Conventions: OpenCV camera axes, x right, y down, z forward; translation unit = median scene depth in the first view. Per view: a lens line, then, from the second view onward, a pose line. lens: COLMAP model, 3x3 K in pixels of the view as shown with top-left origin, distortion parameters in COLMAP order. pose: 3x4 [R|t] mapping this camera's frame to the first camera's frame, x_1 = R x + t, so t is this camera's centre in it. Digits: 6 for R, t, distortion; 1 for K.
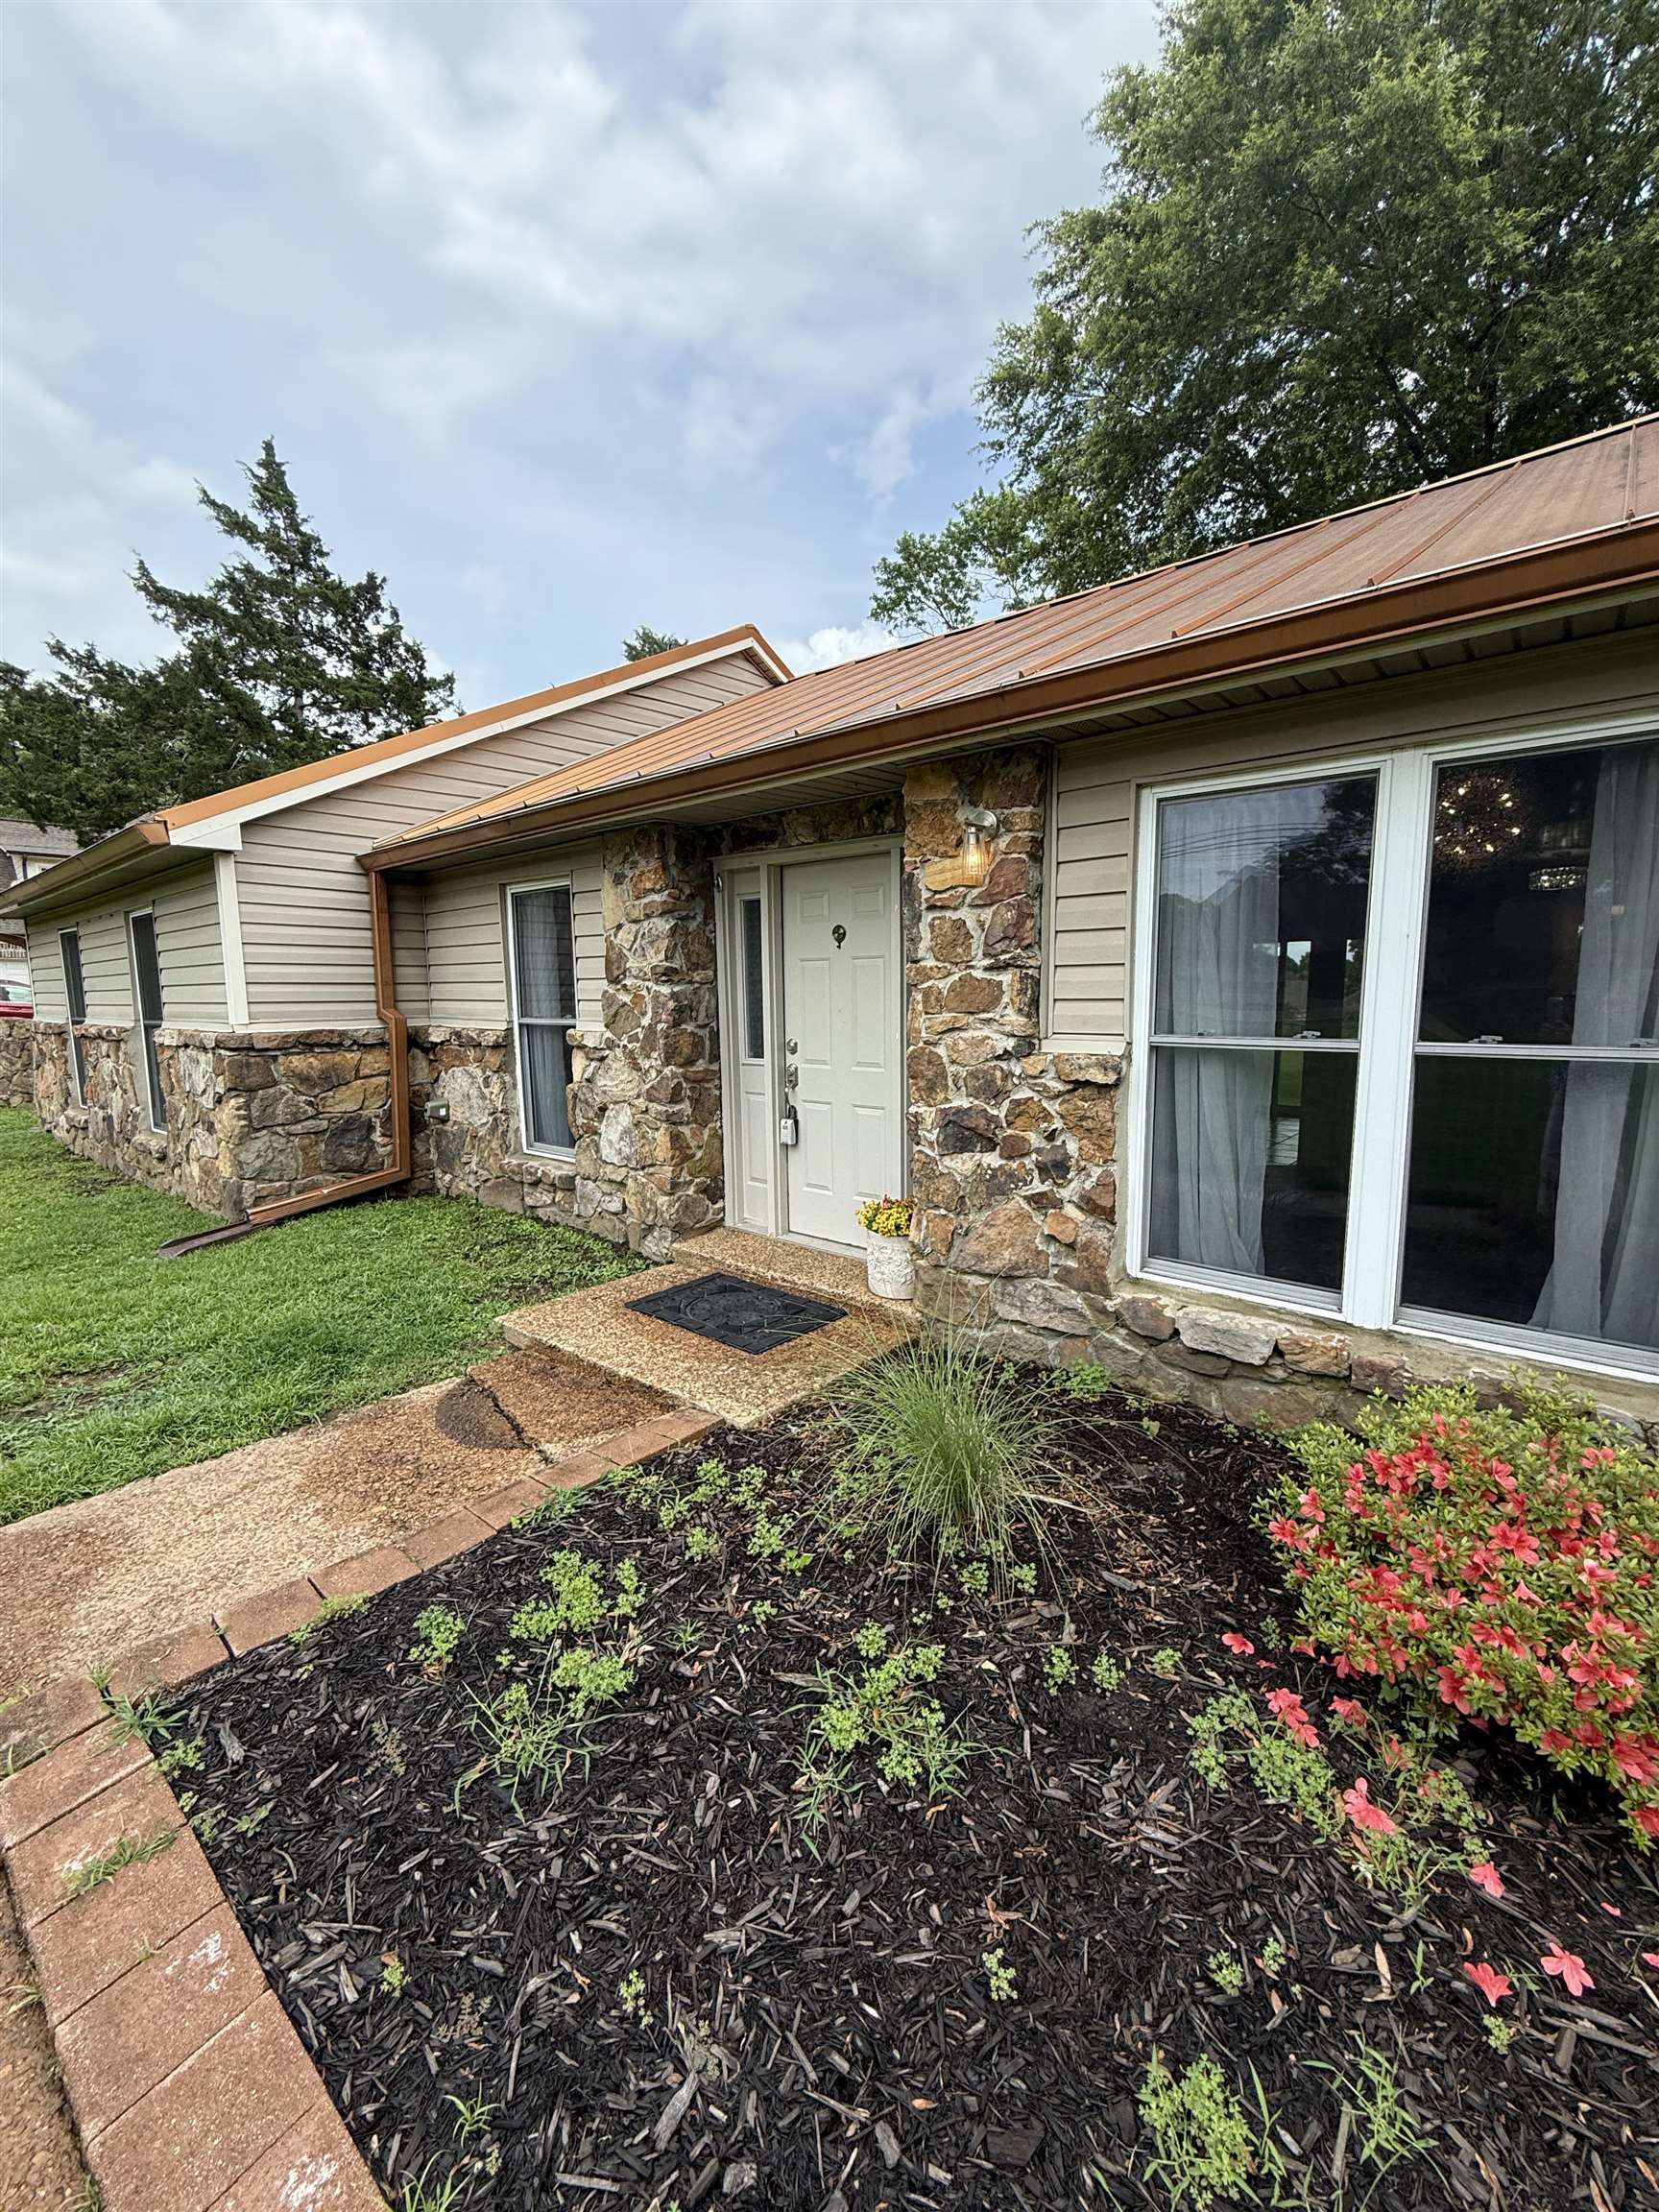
lens RADIAL K [[882.0, 0, 829.5], [0, 882.0, 1106.0], [0, 0, 1]] dist [-0.000627, -0.000045]
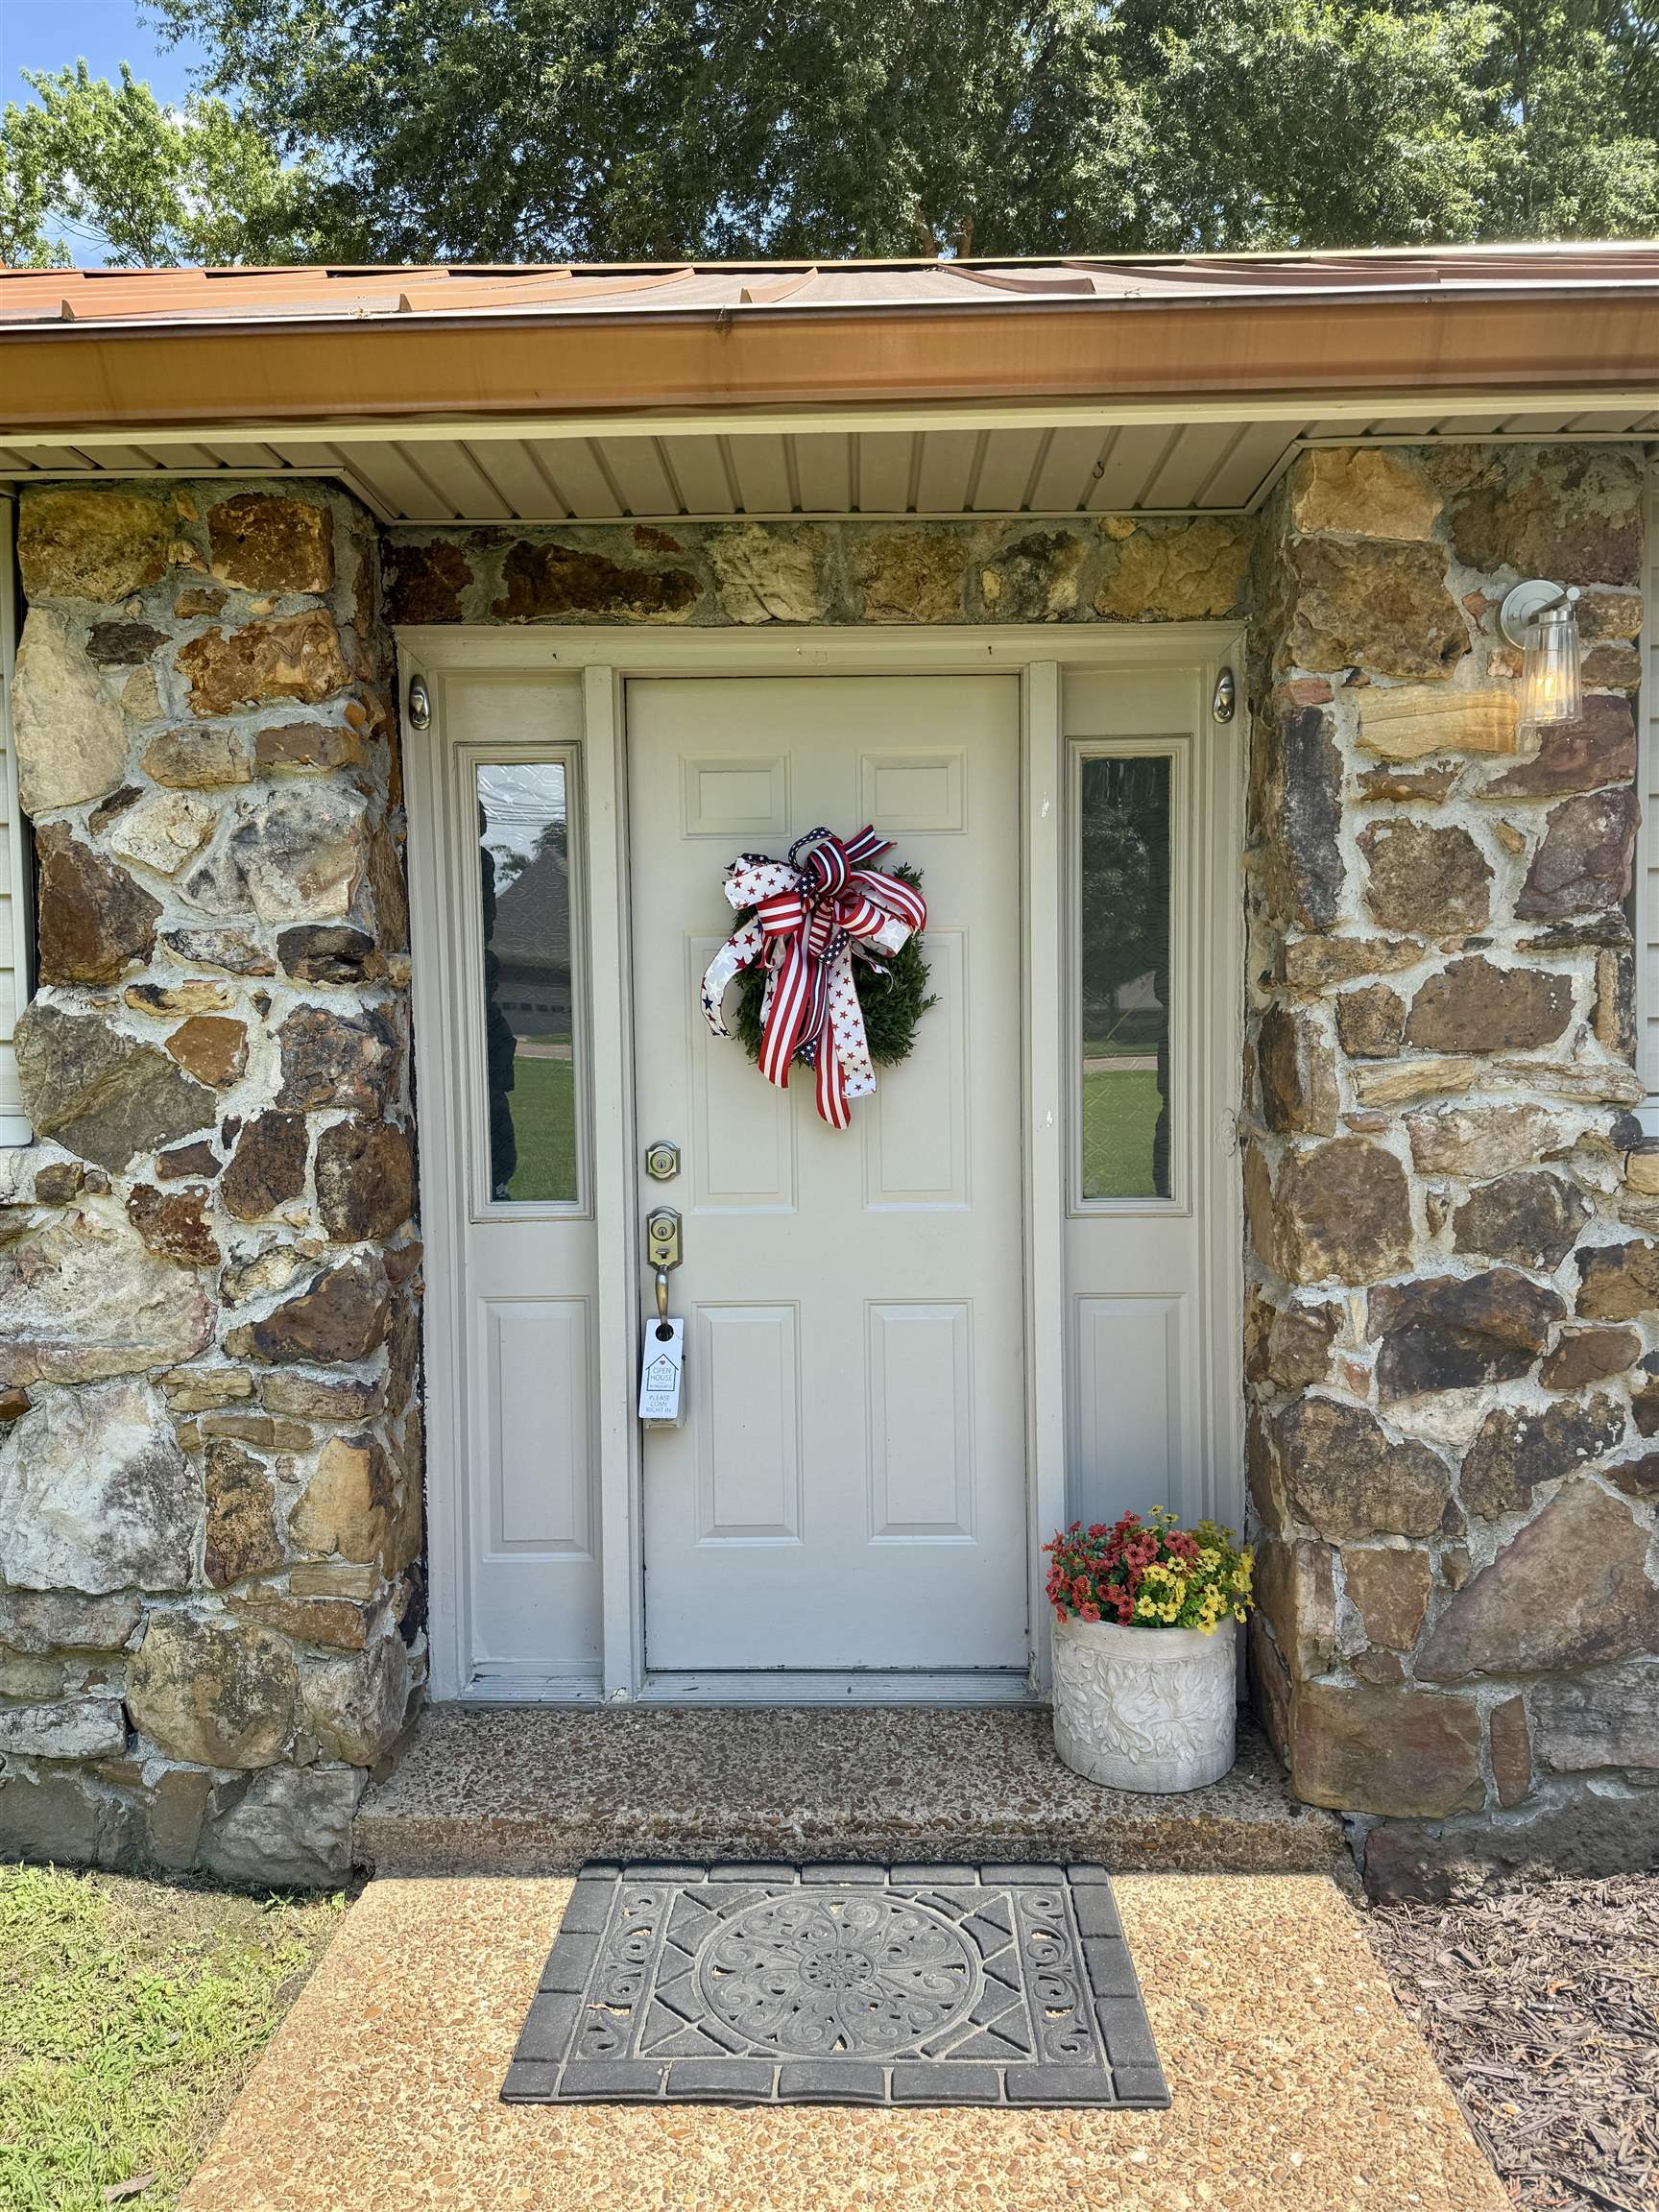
lens RADIAL K [[1535.2, 0, 829.5], [0, 1535.2, 1106.0], [0, 0, 1]] dist [0.000713, -0.000590]
pose [[0.776246, -0.030068, 0.629713, -0.392745], [0.087089, 0.994400, -0.059874, -0.045812], [-0.624386, 0.101318, 0.774517, 0.458836]]
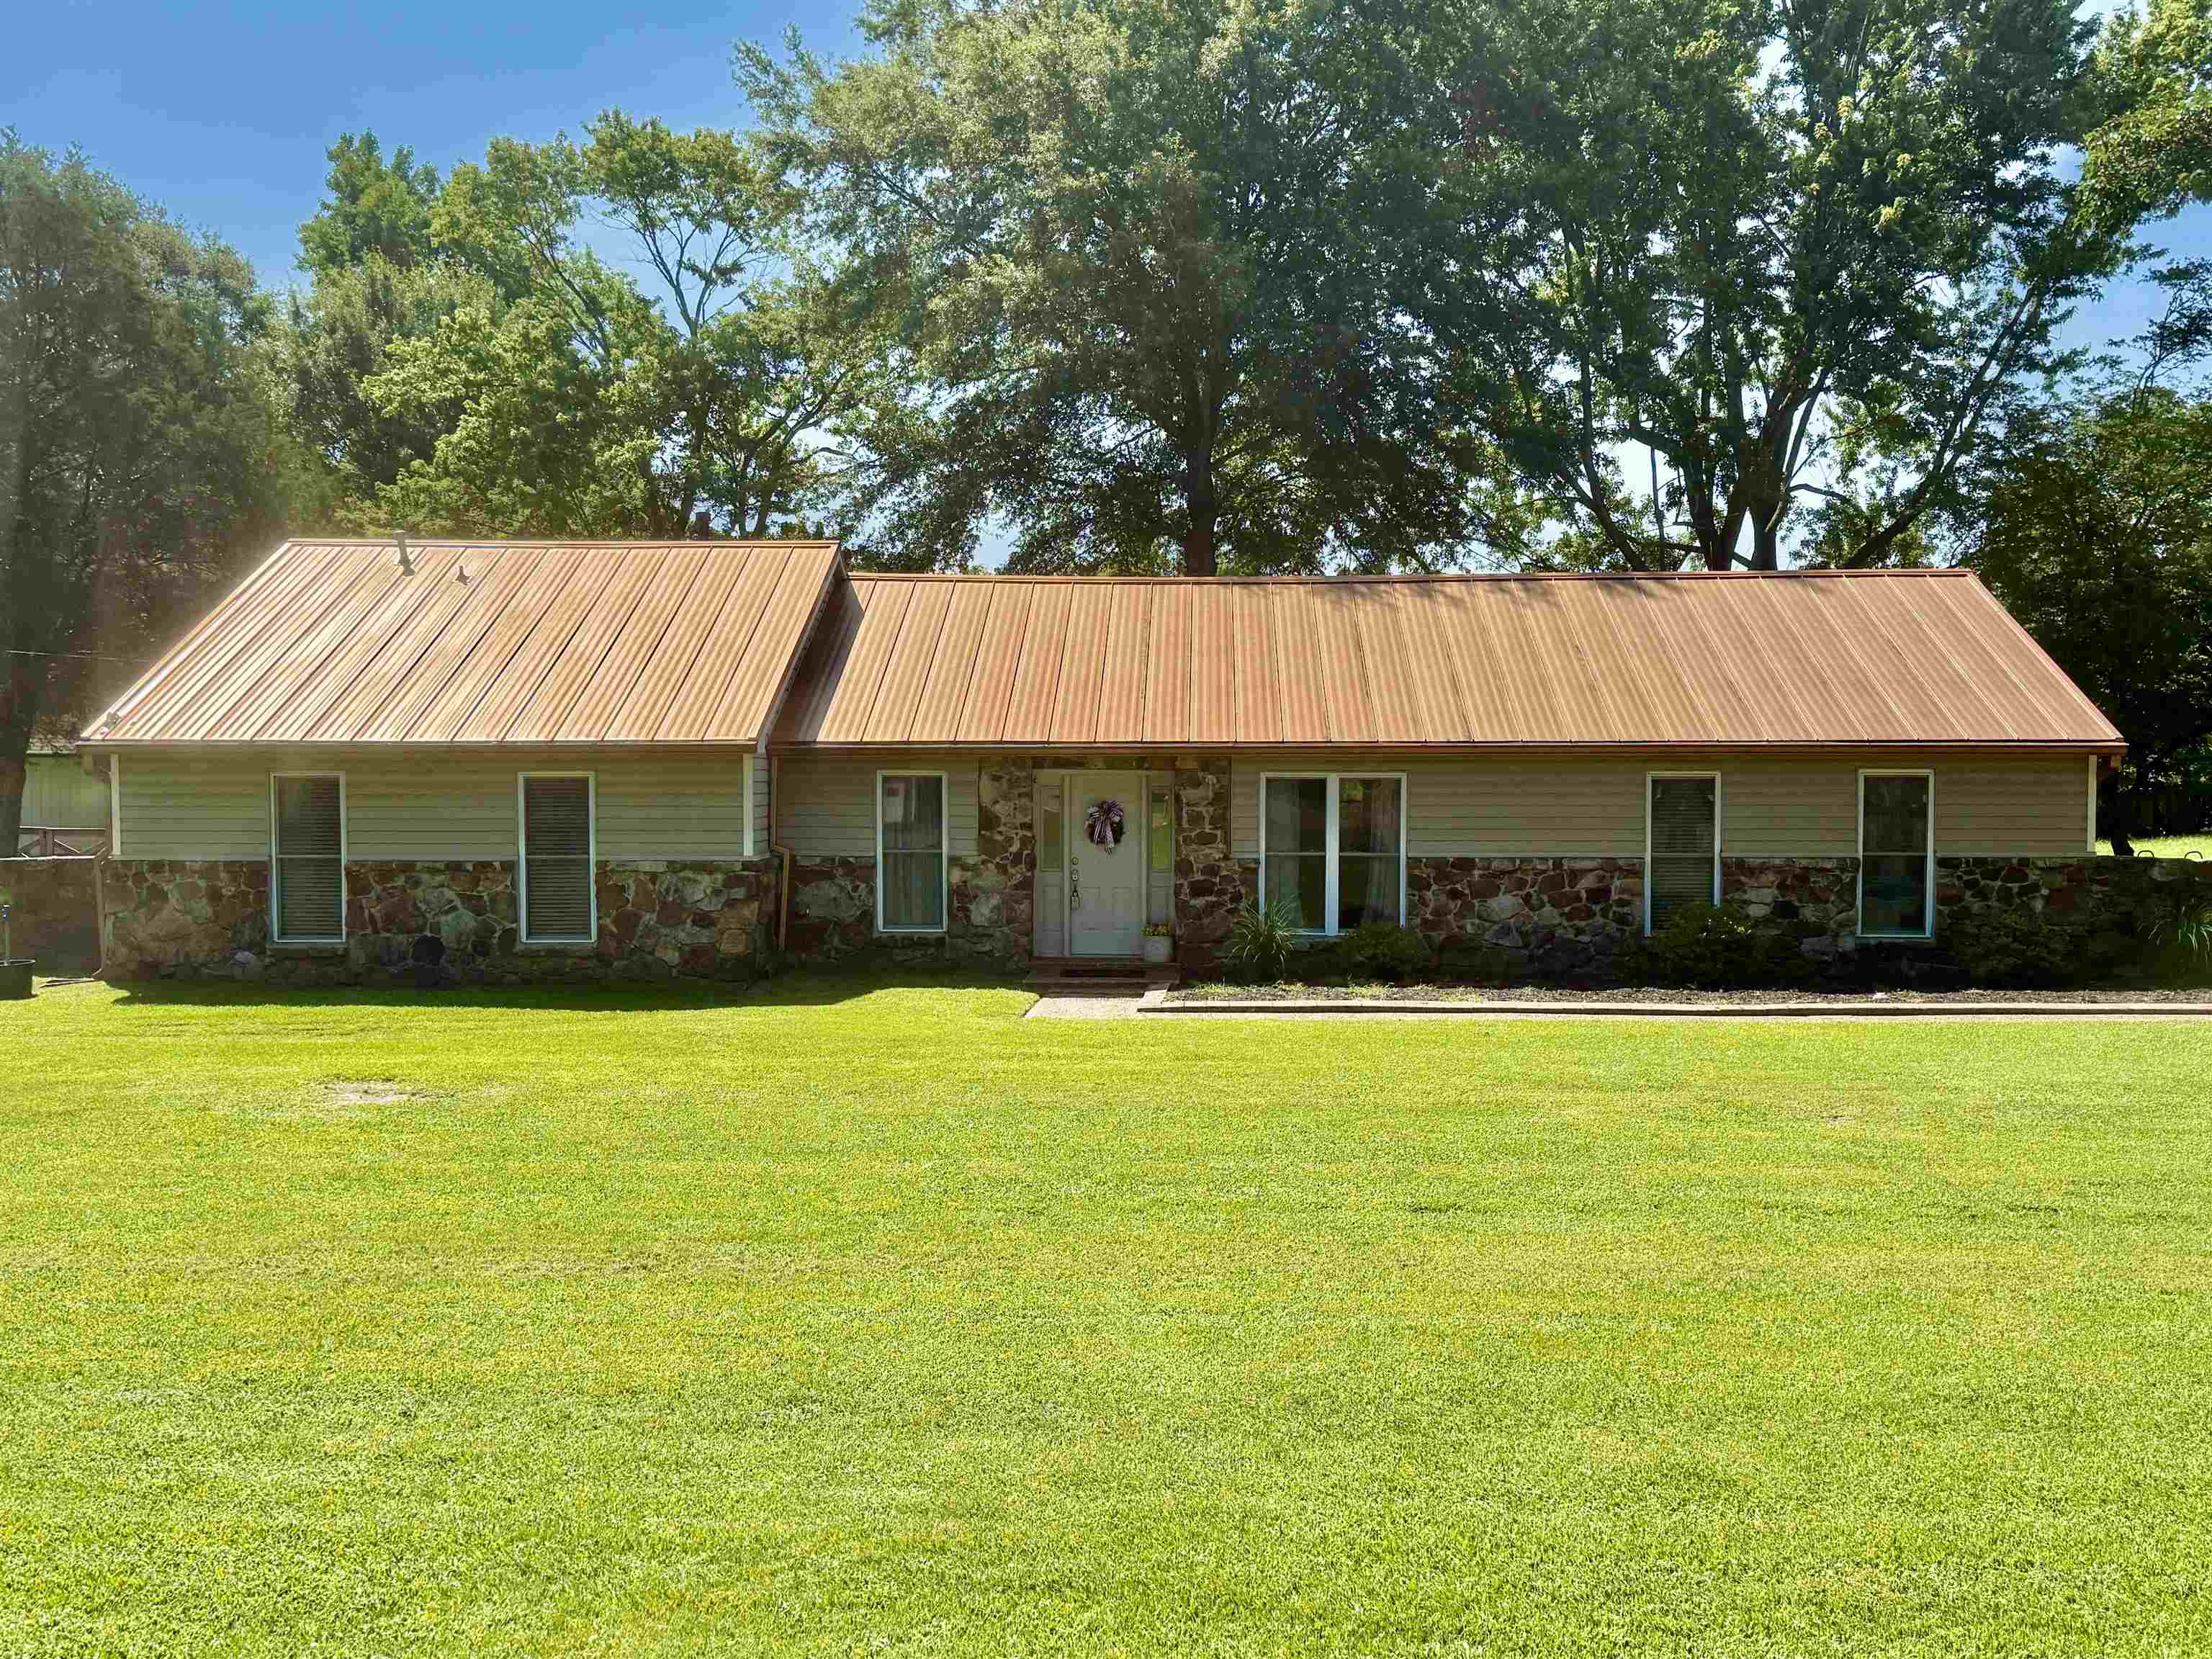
lens RADIAL K [[2111.8, 0, 1106.0], [0, 2111.8, 829.5], [0, 0, 1]] dist [0.095983, -0.010518]
pose [[0.785008, -0.010795, 0.619391, -3.023920], [0.069320, 0.995099, -0.070513, 0.211324], [-0.615595, 0.098290, 0.781910, -2.884138]]
